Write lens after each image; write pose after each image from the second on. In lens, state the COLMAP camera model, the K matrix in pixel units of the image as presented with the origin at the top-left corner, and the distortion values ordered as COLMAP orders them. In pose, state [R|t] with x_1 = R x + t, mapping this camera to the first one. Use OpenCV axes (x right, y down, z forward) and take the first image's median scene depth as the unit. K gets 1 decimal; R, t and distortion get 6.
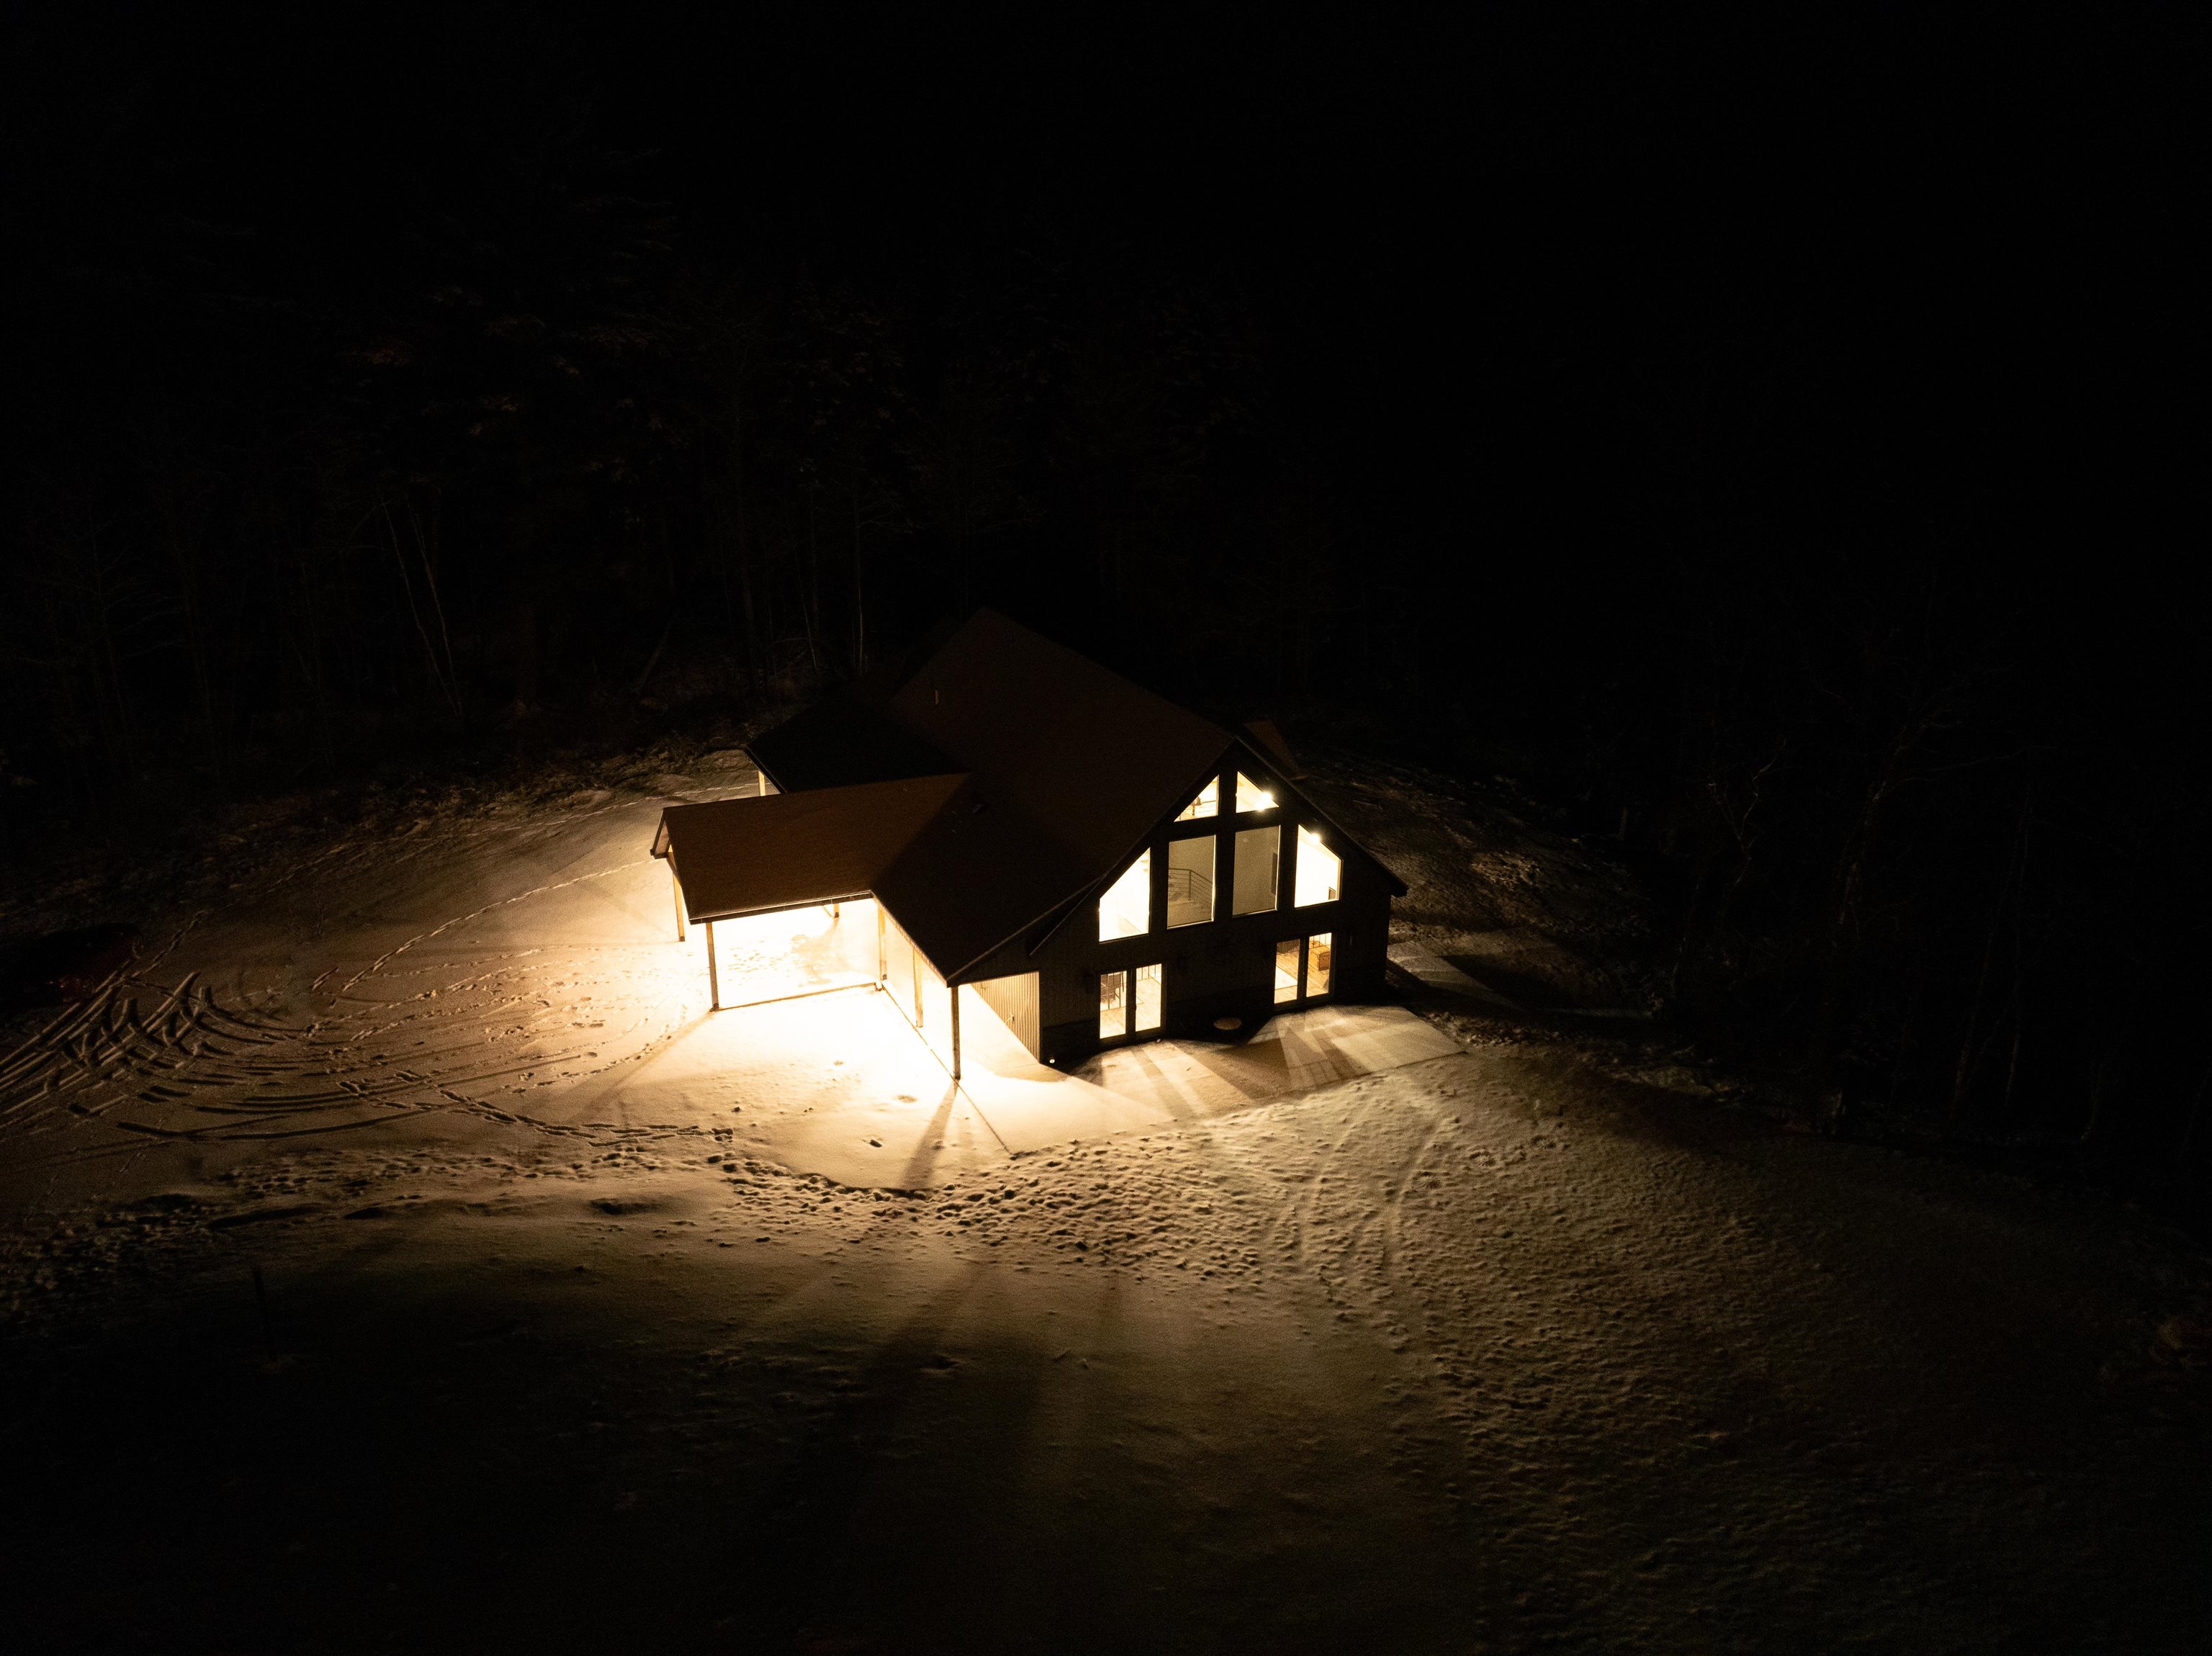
lens RADIAL K [[1566.3, 0, 1106.0], [0, 1566.3, 828.0], [0, 0, 1]] dist [-0.055748, 0.021591]
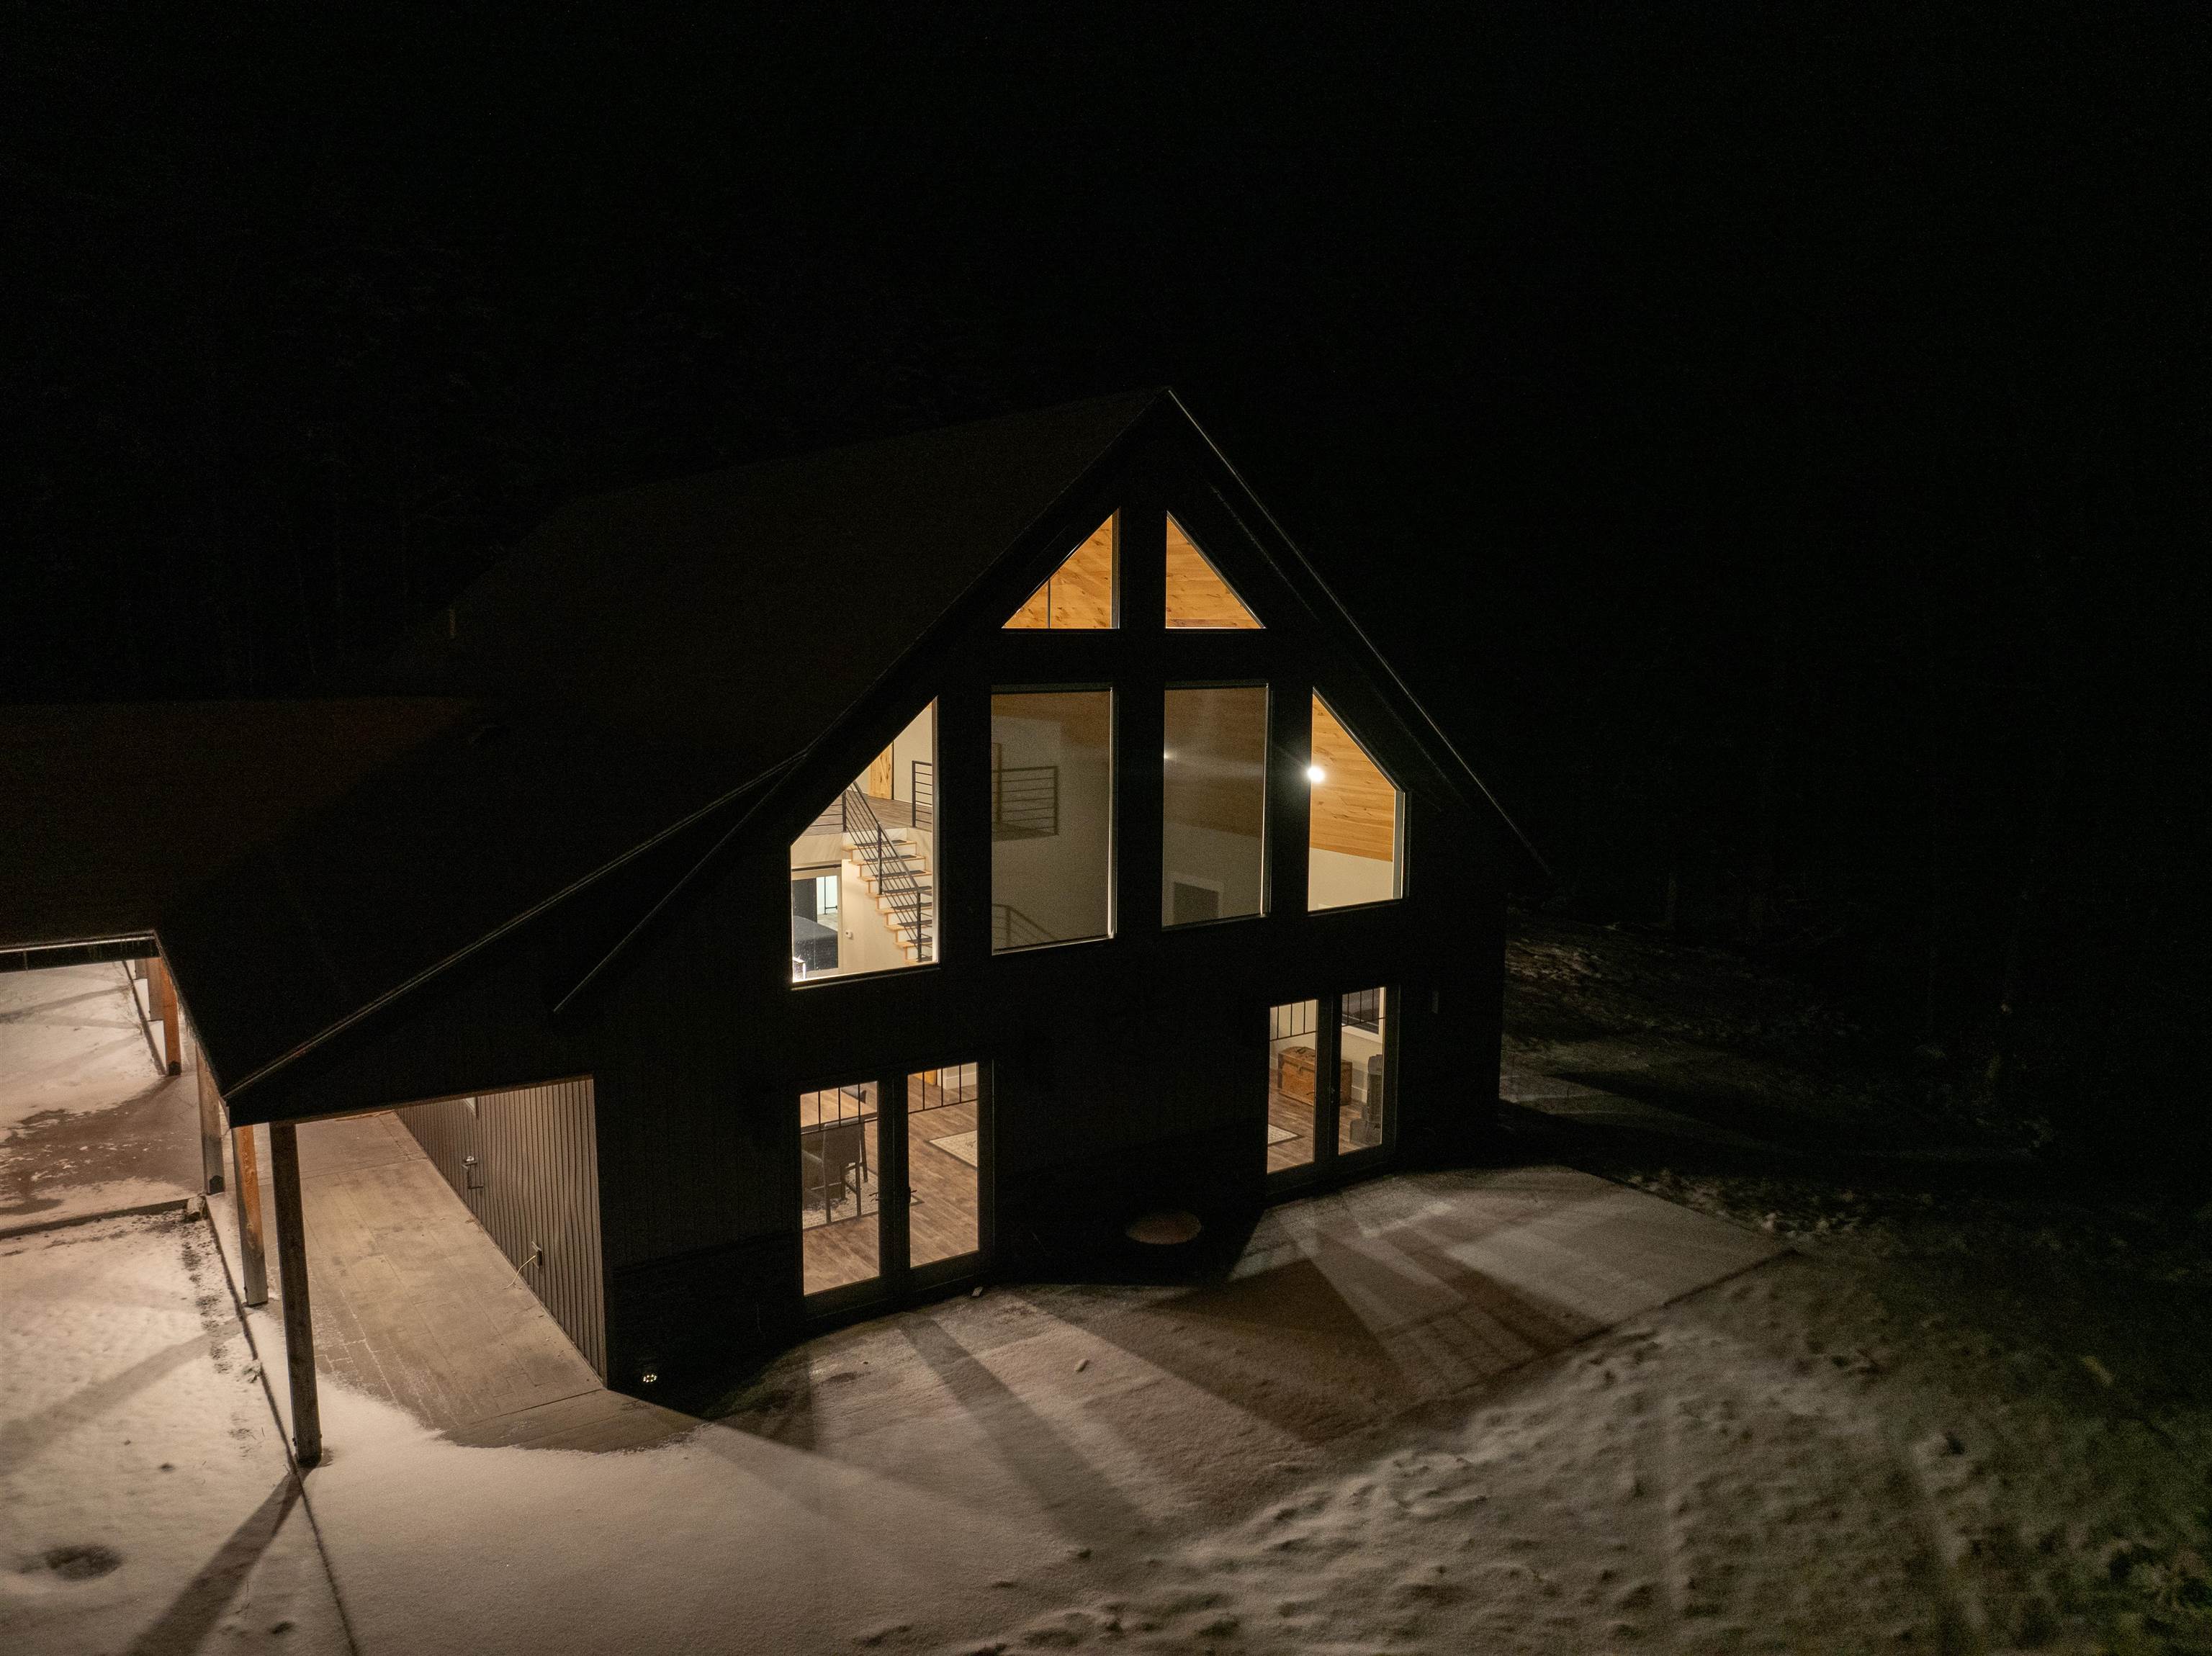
lens RADIAL K [[1571.7, 0, 1112.7], [0, 1571.7, 797.7], [0, 0, 1]] dist [-0.040997, -0.001090]
pose [[0.982046, -0.025016, 0.186974, 0.001078], [0.064149, 0.976385, -0.206296, 0.103109], [-0.177398, 0.214587, 0.960460, 0.642911]]
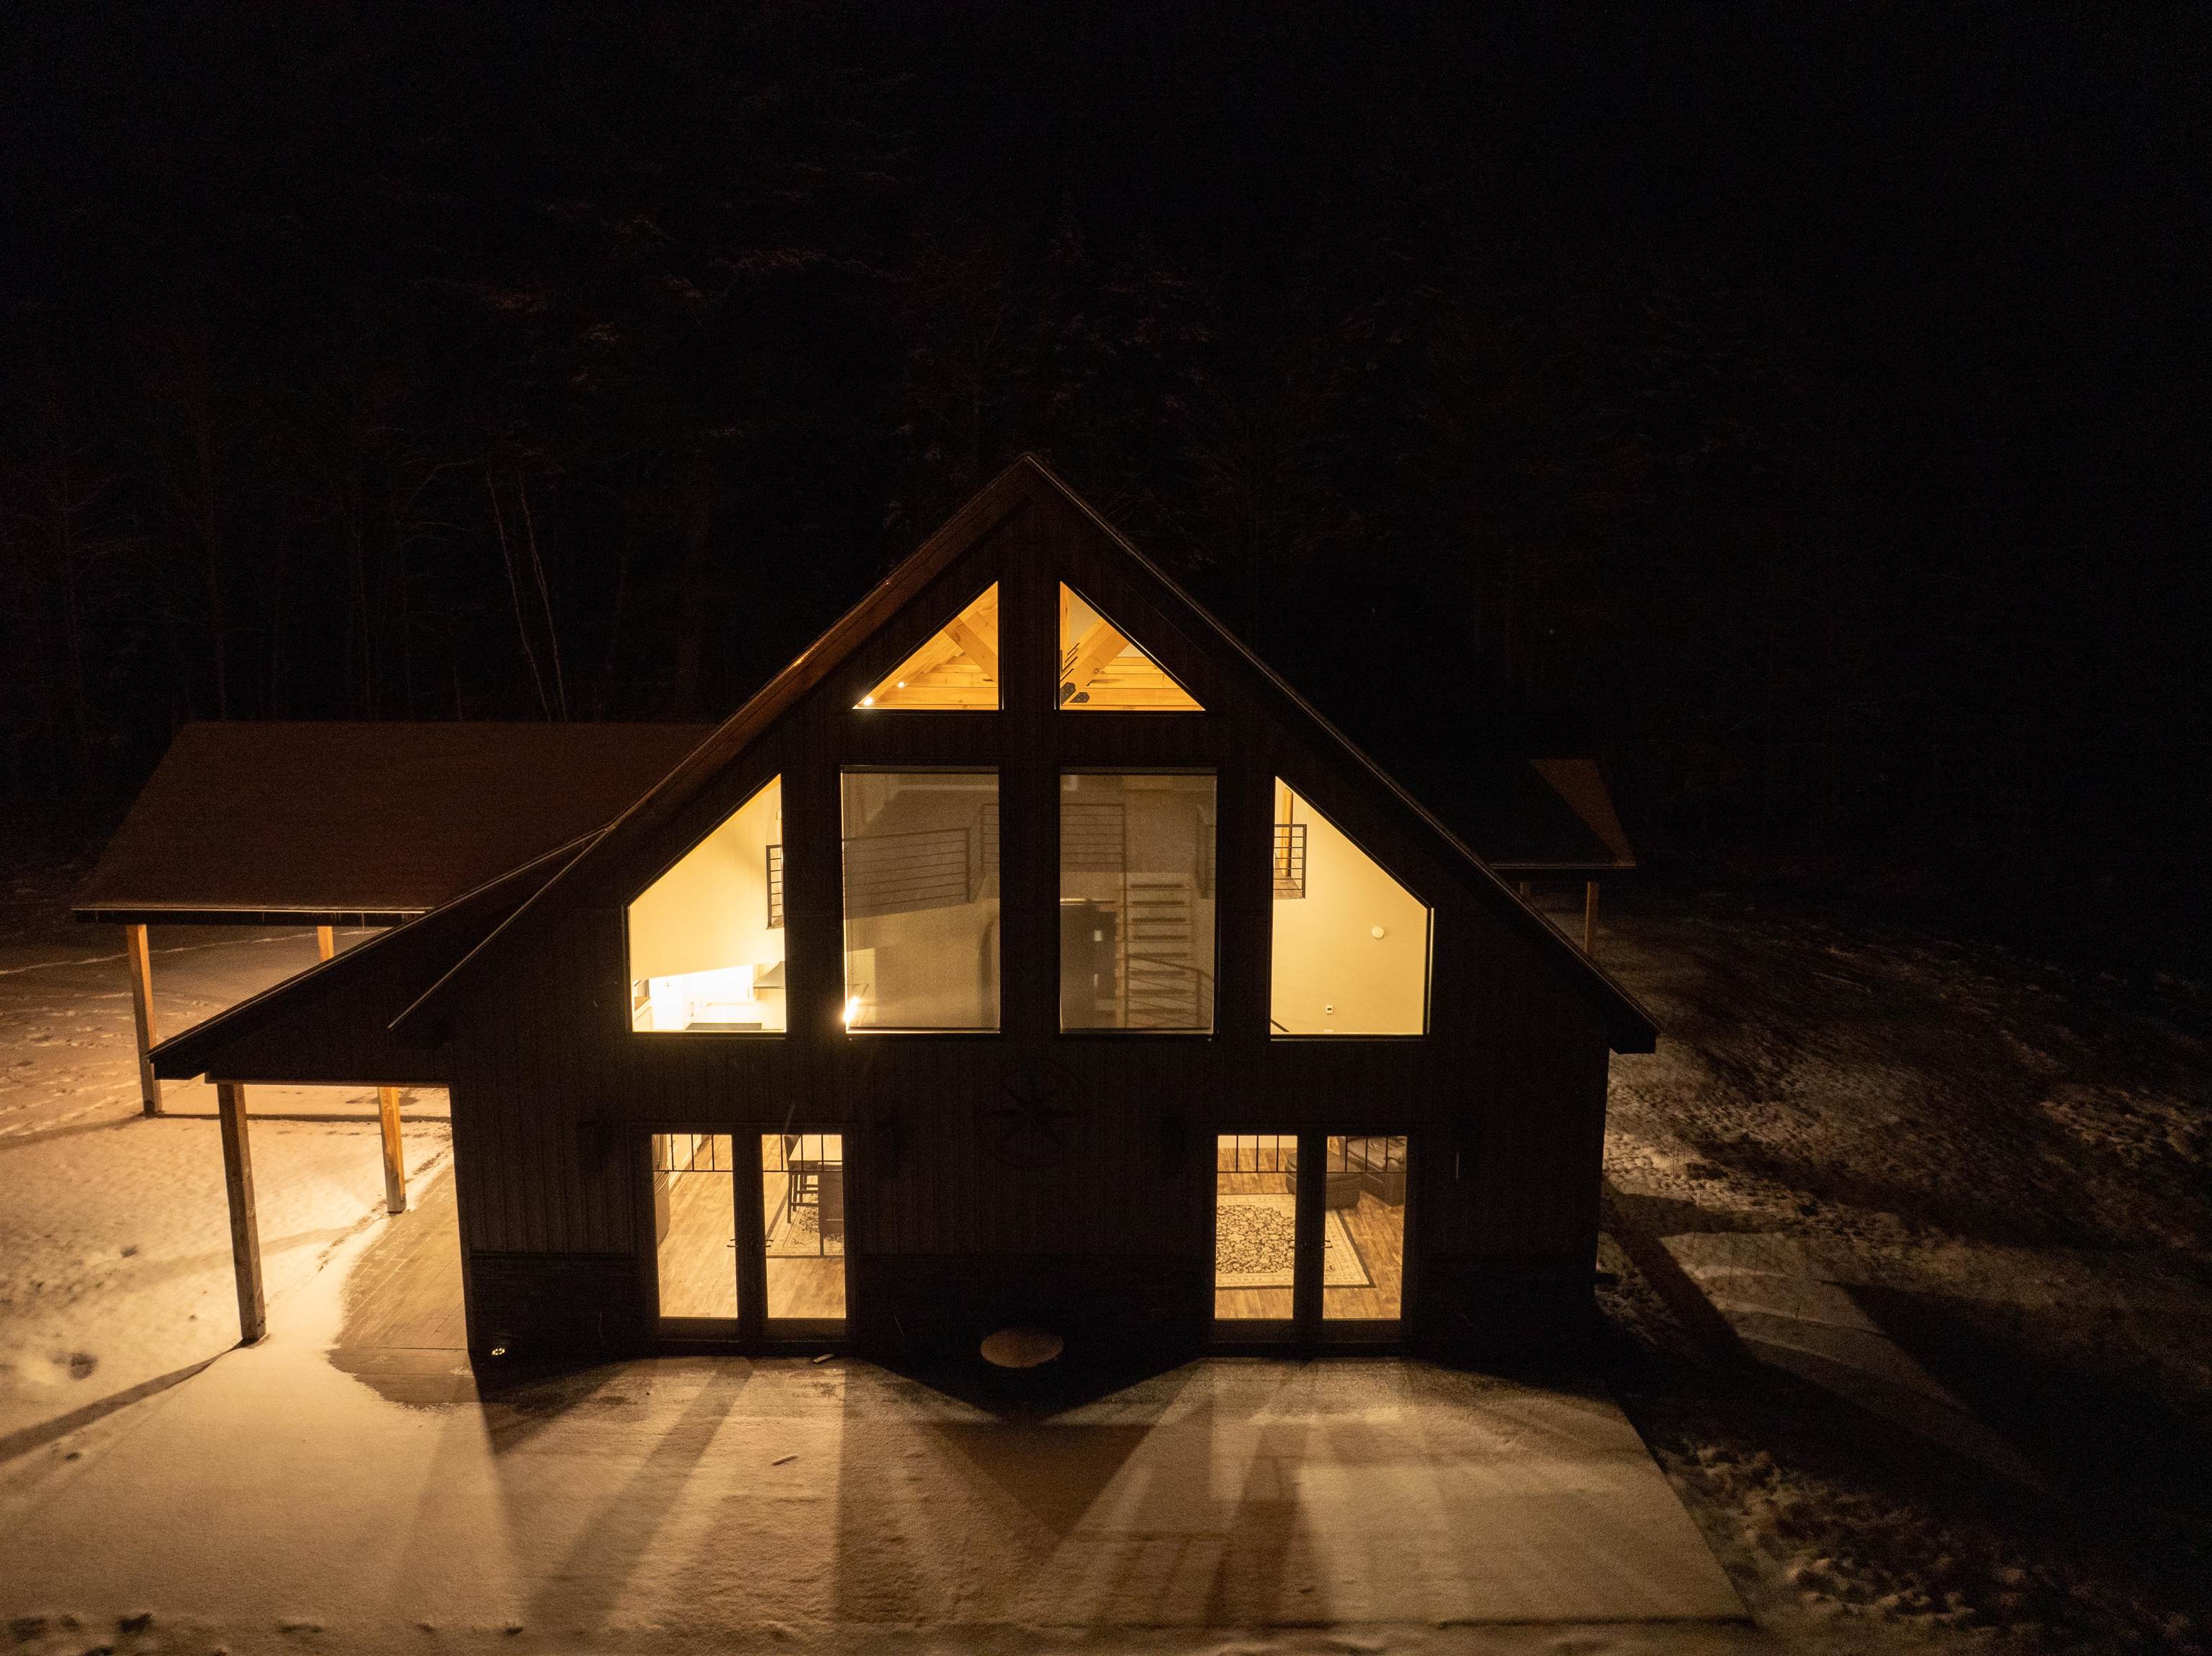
lens RADIAL K [[1566.3, 0, 1106.0], [0, 1566.3, 828.0], [0, 0, 1]] dist [-0.055748, 0.021591]
pose [[0.912827, 0.058453, -0.404142, 0.226952], [-0.130260, 0.979678, -0.152521, 0.064608], [0.387014, 0.191868, 0.901891, 0.691424]]
